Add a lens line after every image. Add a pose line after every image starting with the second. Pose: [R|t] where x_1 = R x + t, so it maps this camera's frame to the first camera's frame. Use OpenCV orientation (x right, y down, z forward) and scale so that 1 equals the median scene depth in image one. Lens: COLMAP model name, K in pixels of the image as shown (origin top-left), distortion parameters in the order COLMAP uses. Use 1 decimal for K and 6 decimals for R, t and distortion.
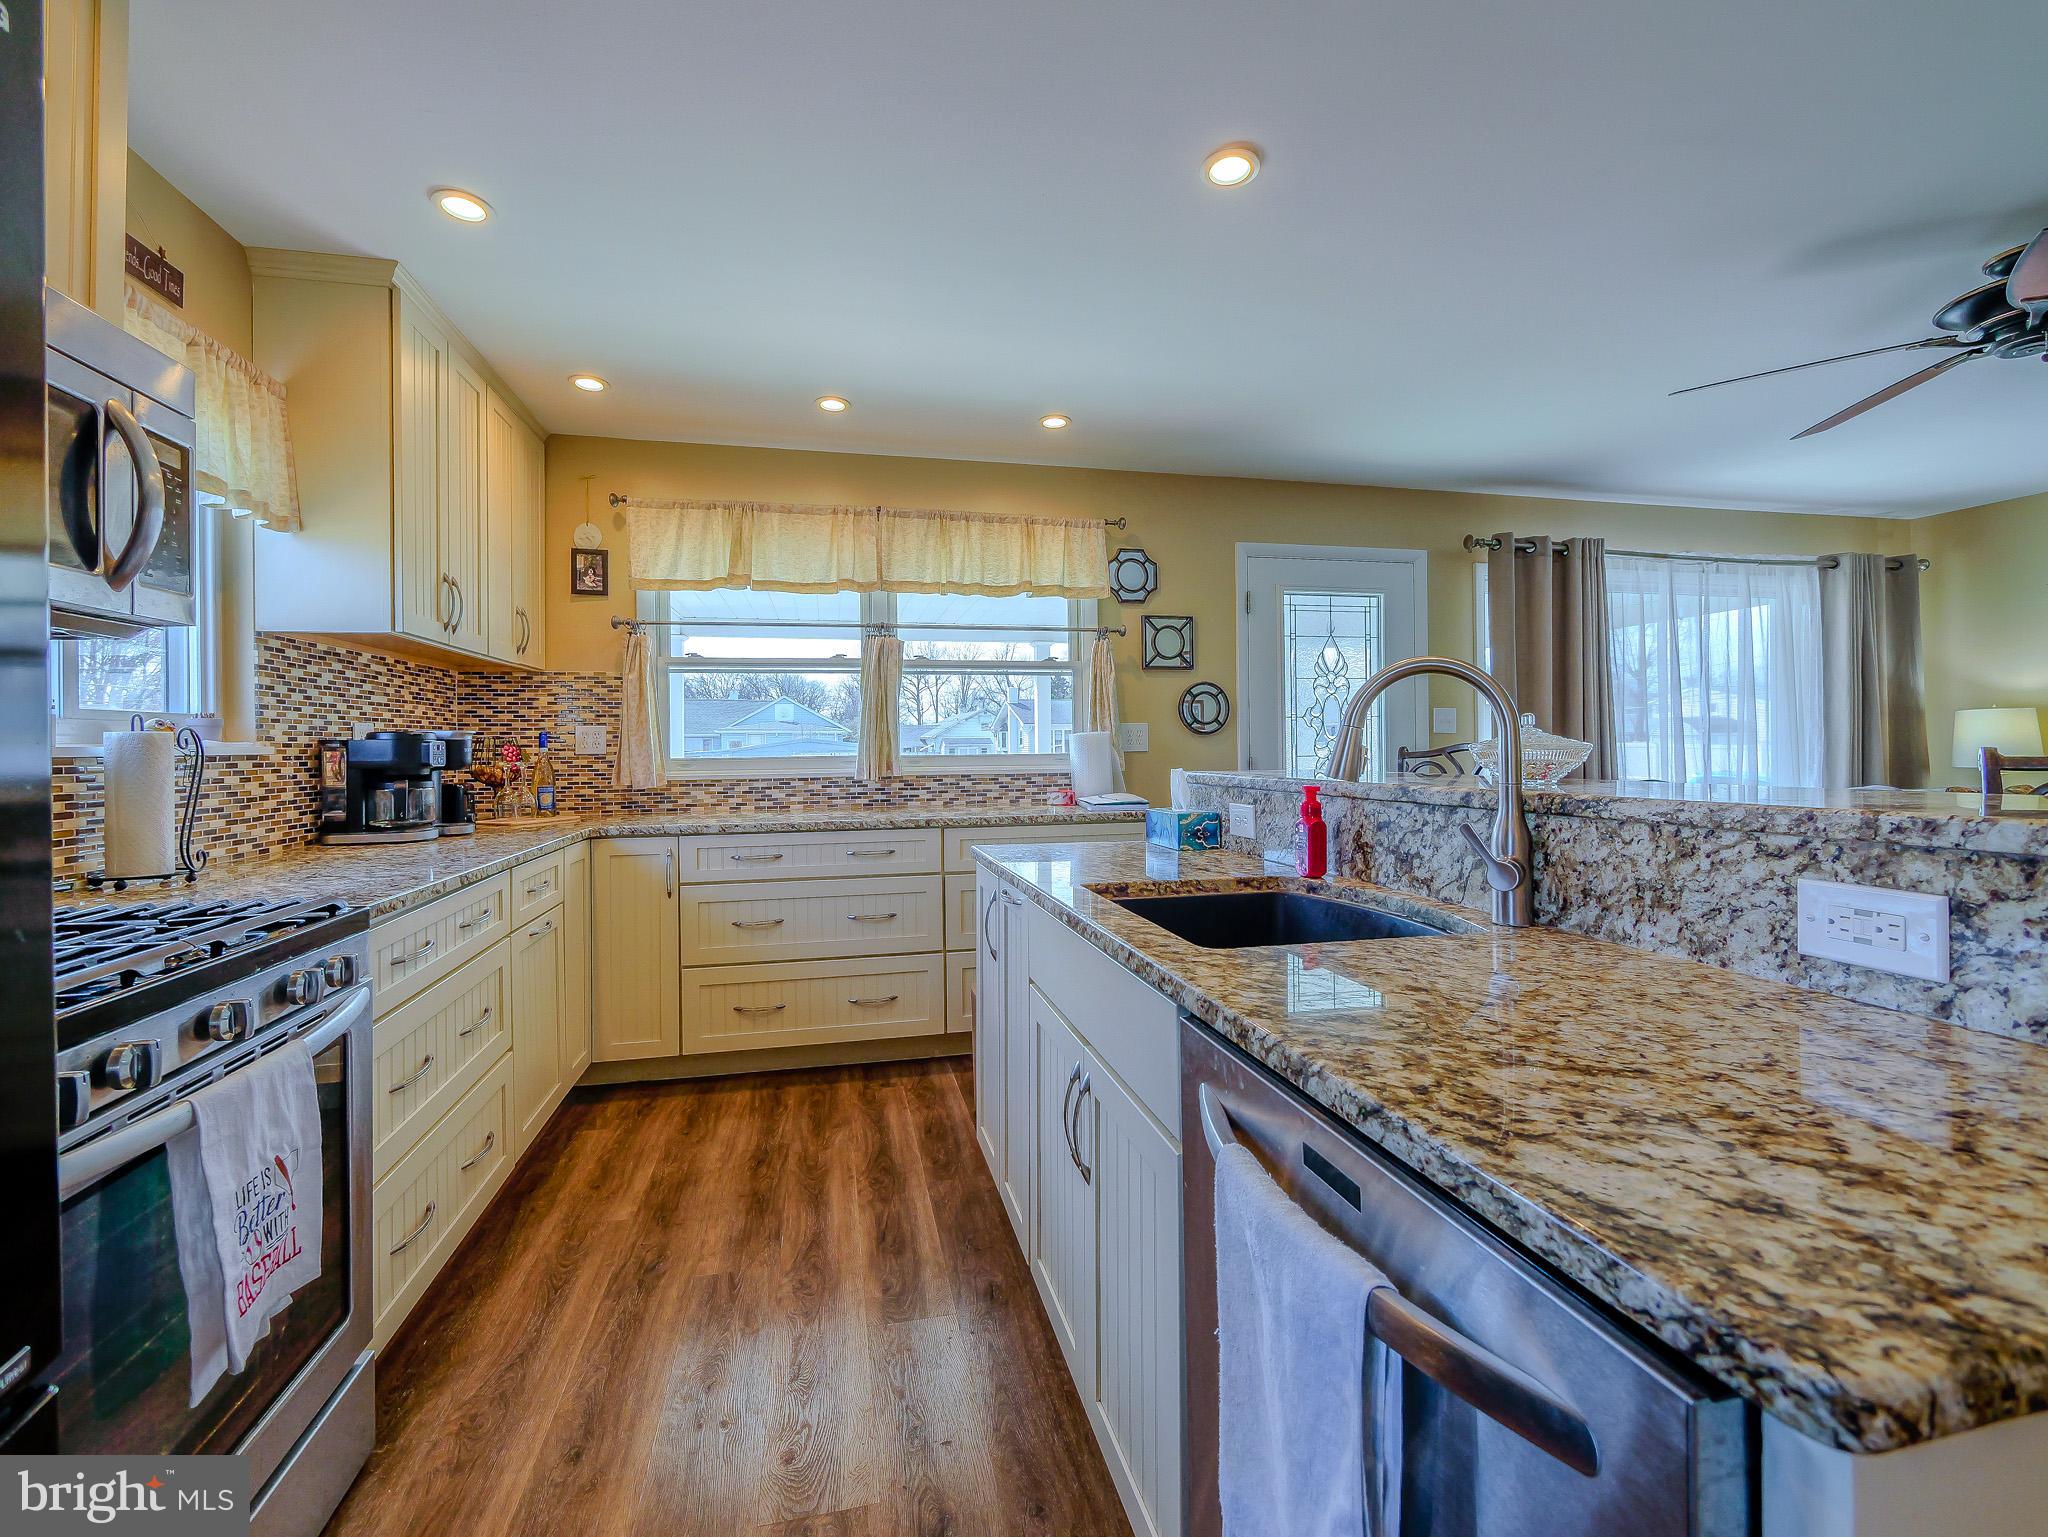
lens RADIAL K [[859.8, 0, 1021.4], [0, 859.8, 741.0], [0, 0, 1]] dist [-0.008753, 0.001460]
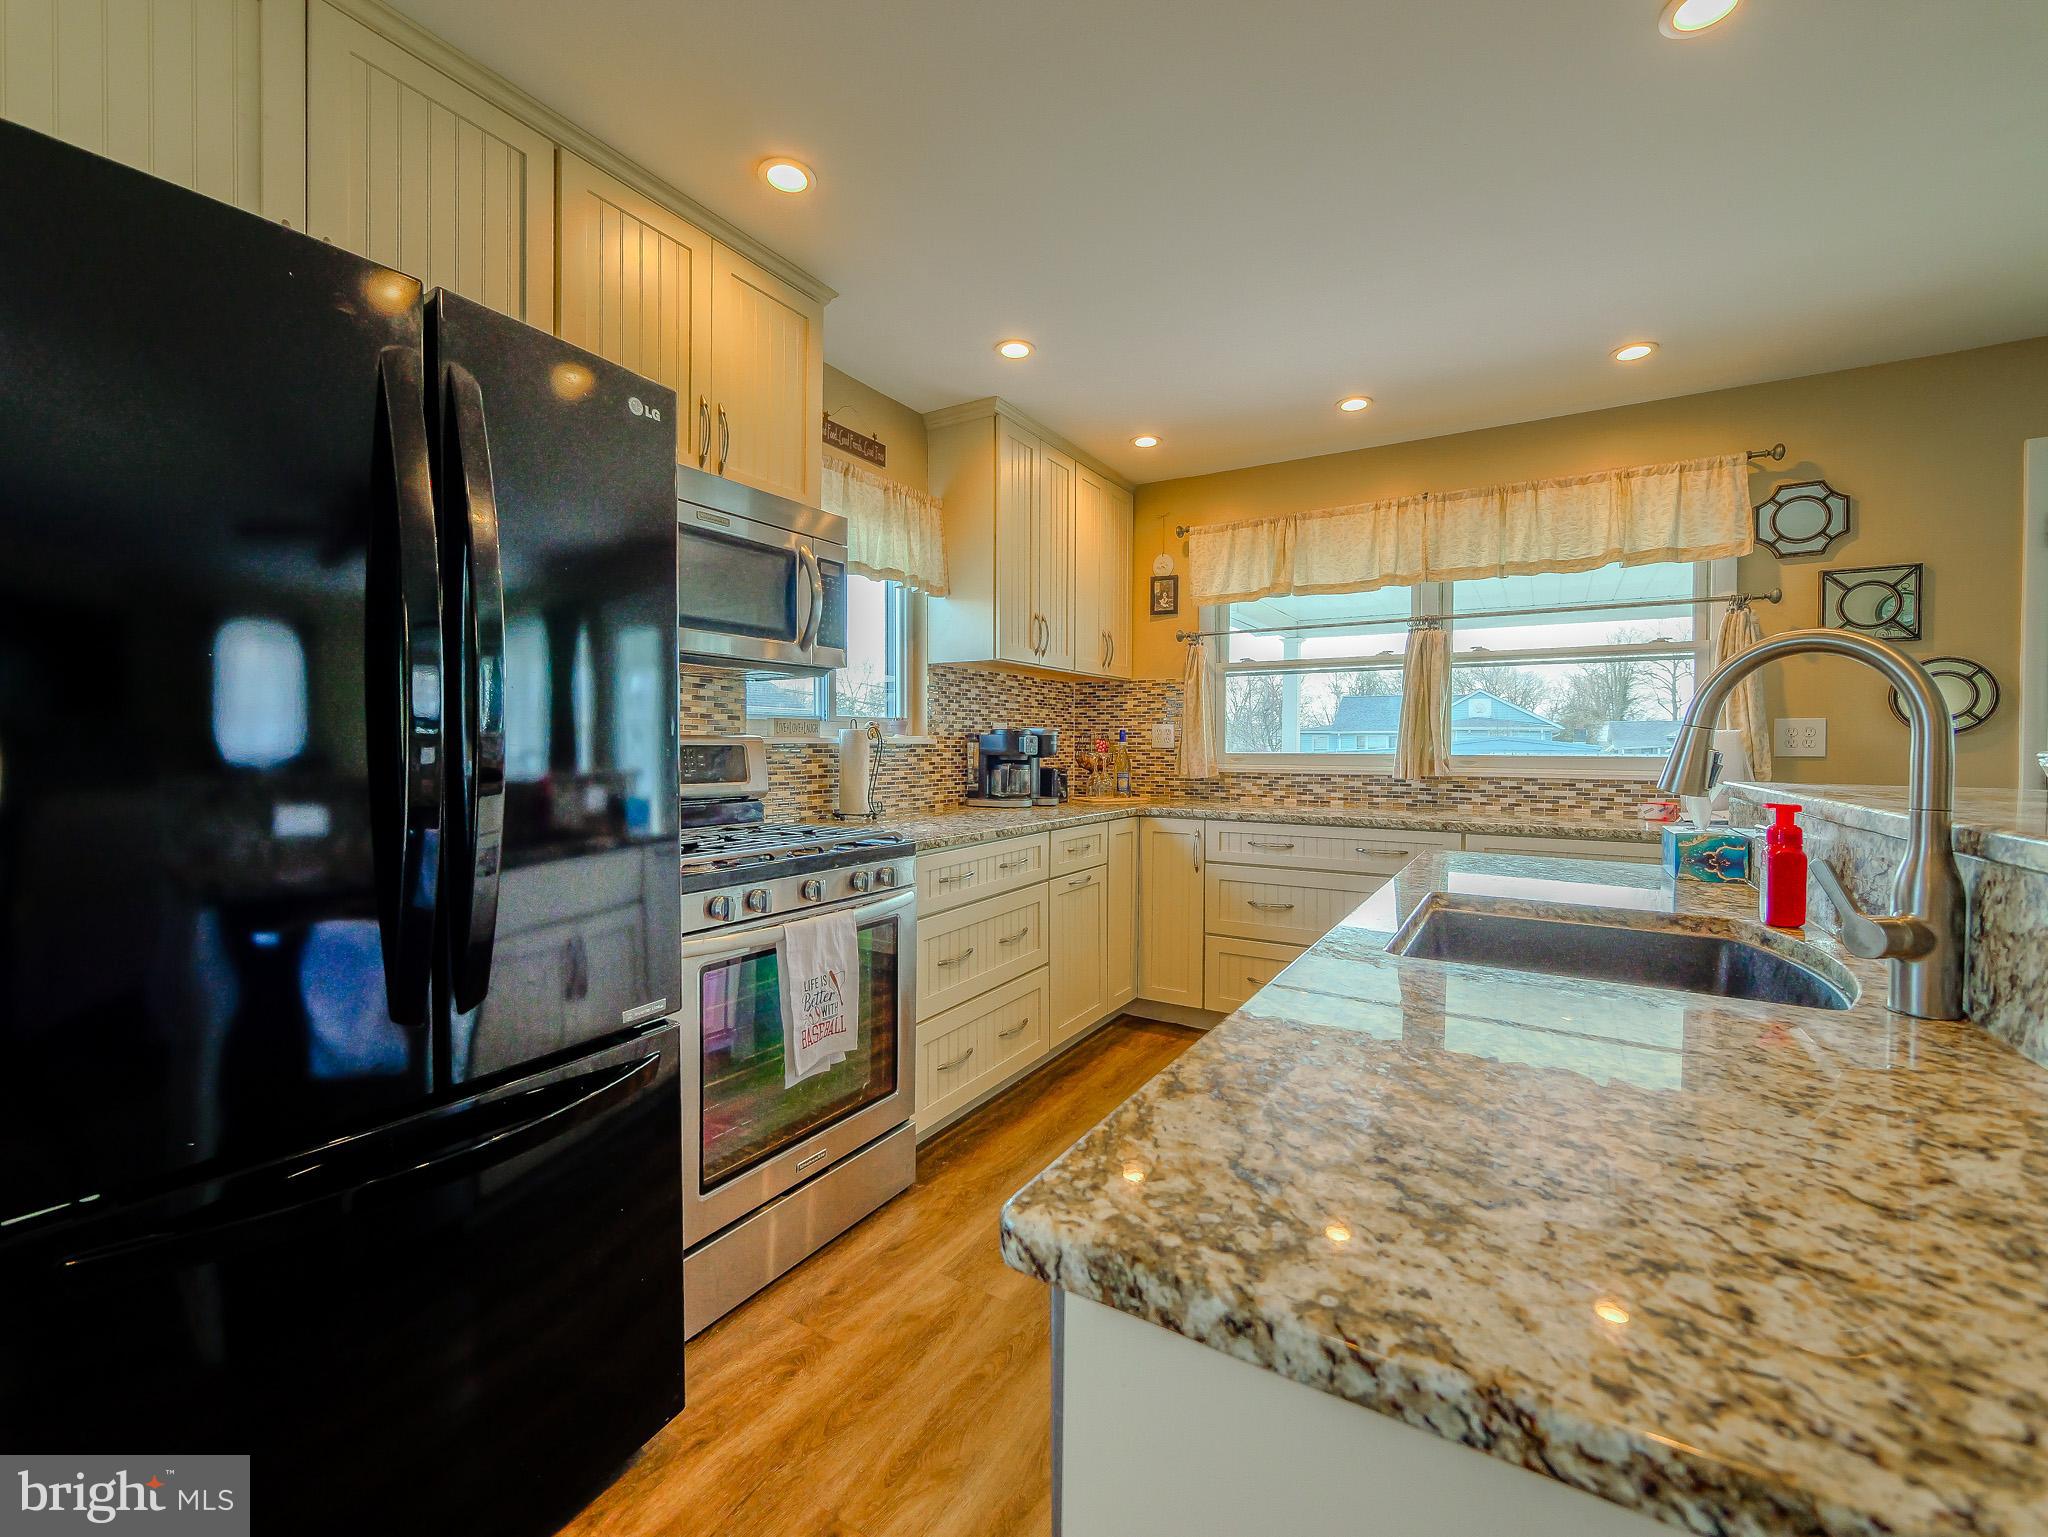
lens RADIAL K [[859.8, 0, 1018.1], [0, 859.8, 755.6], [0, 0, 1]] dist [-0.008753, 0.001460]
pose [[0.712661, 0.022924, -0.701134, 0.245528], [-0.008825, 0.999680, 0.023715, -0.000780], [0.701453, -0.010713, 0.712635, 0.005904]]
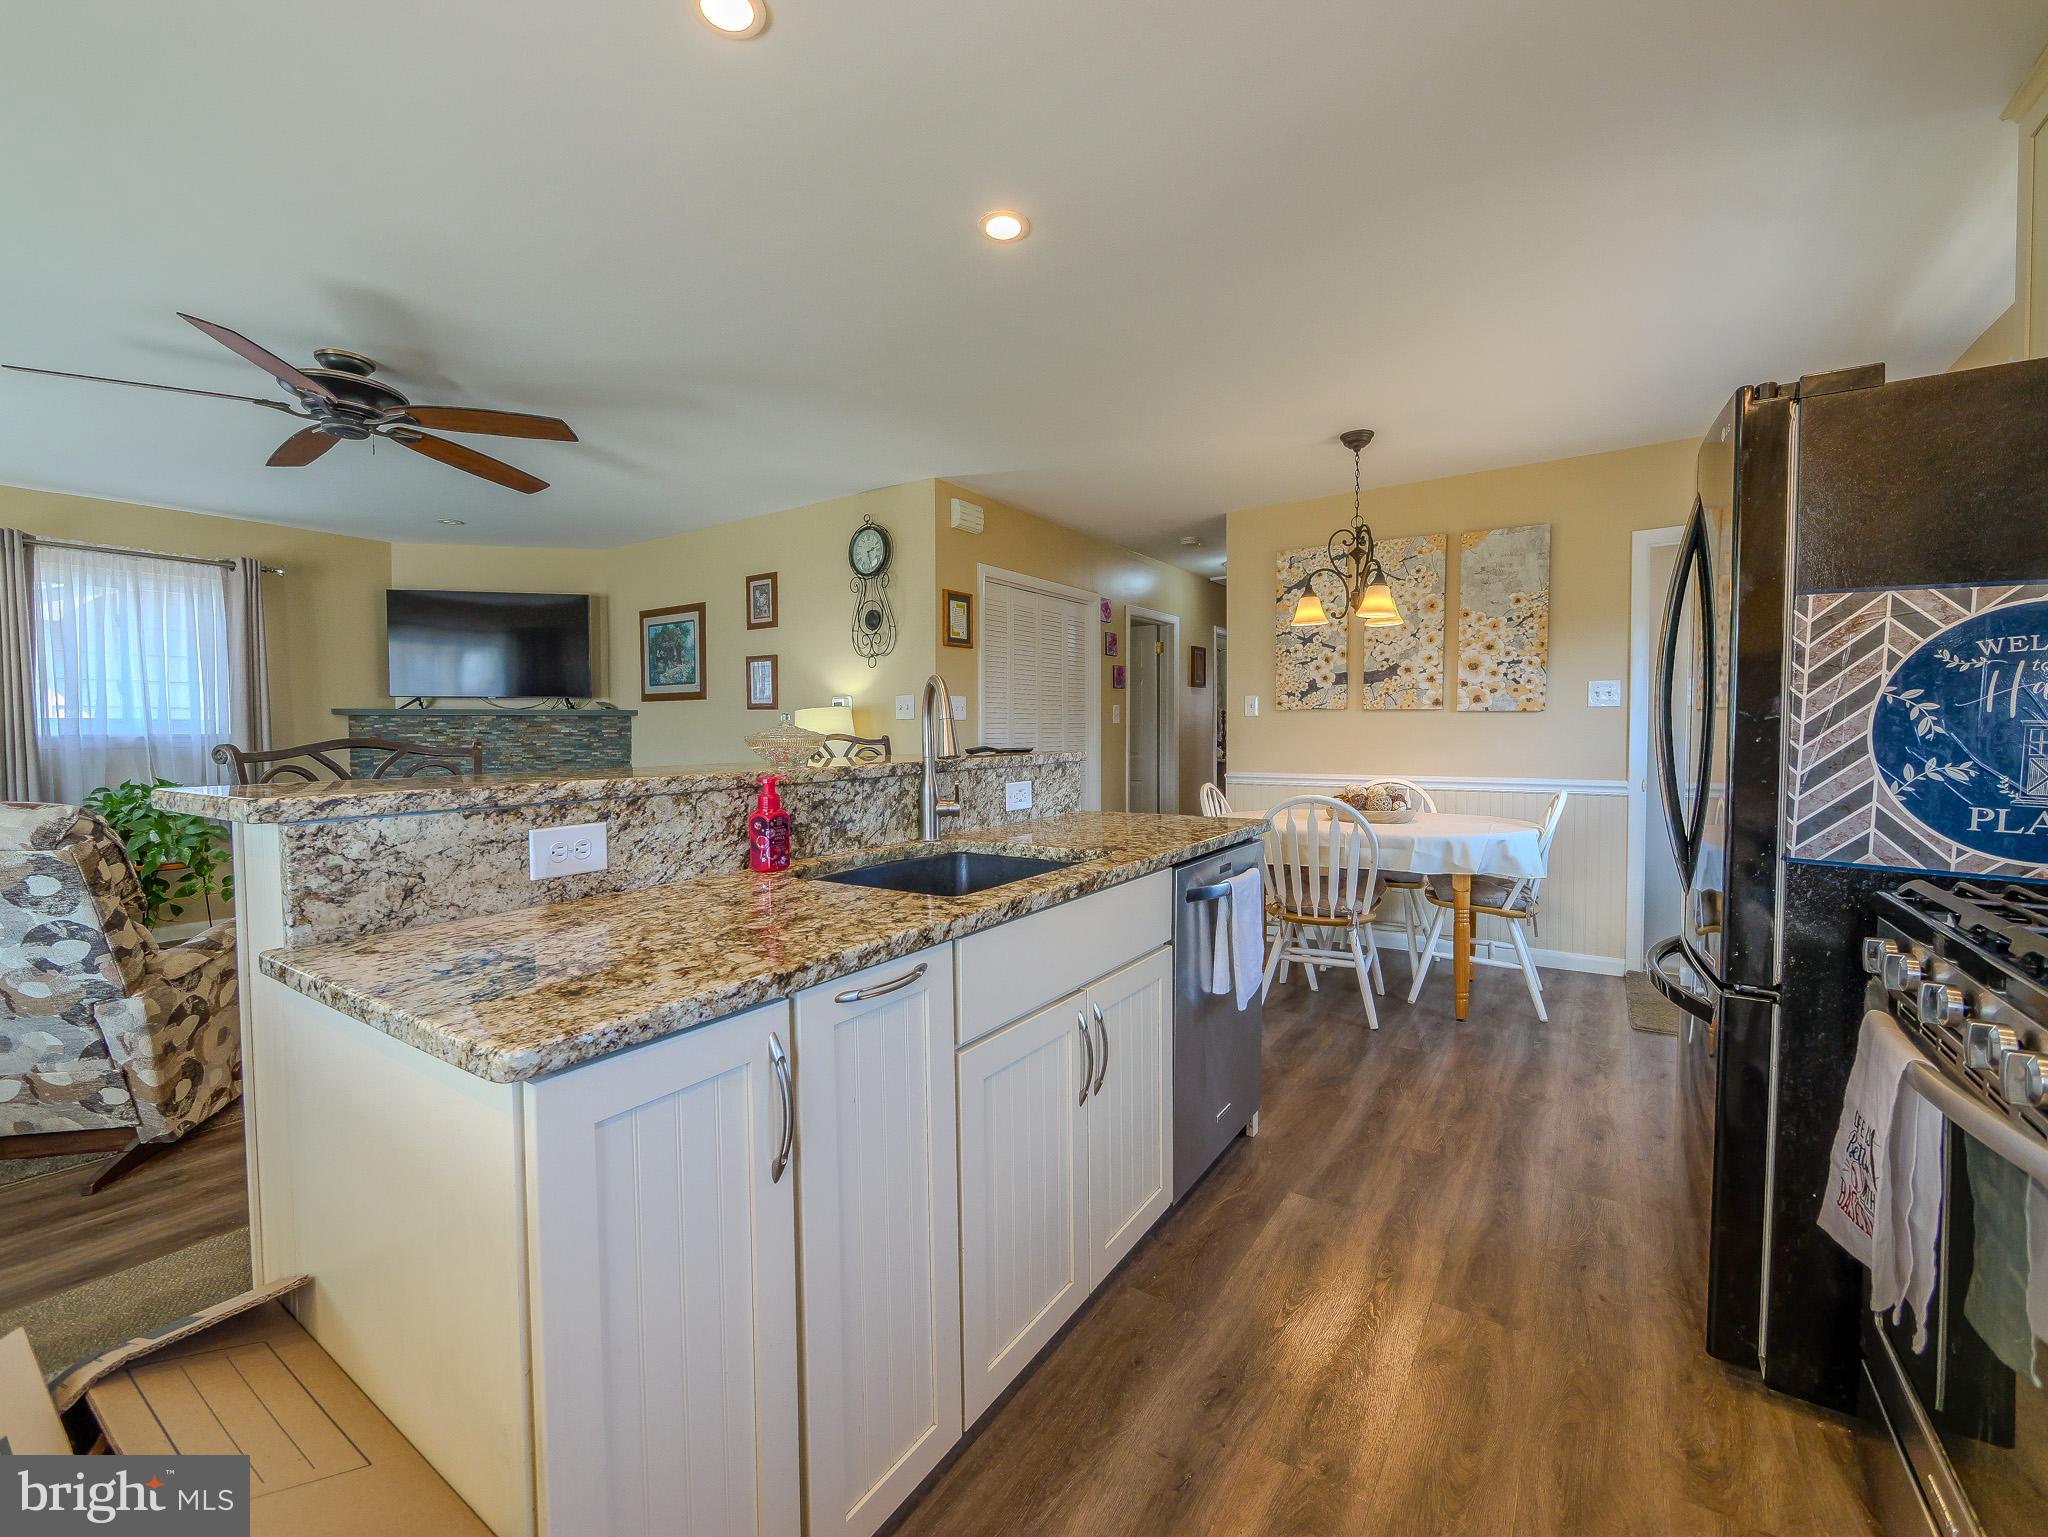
lens RADIAL K [[859.8, 0, 1034.6], [0, 859.8, 757.4], [0, 0, 1]] dist [-0.008753, 0.001460]
pose [[-0.689614, -0.006734, 0.724146, -0.361120], [0.011250, 0.999736, 0.020010, 0.009040], [-0.724090, 0.021945, -0.689356, 0.921394]]
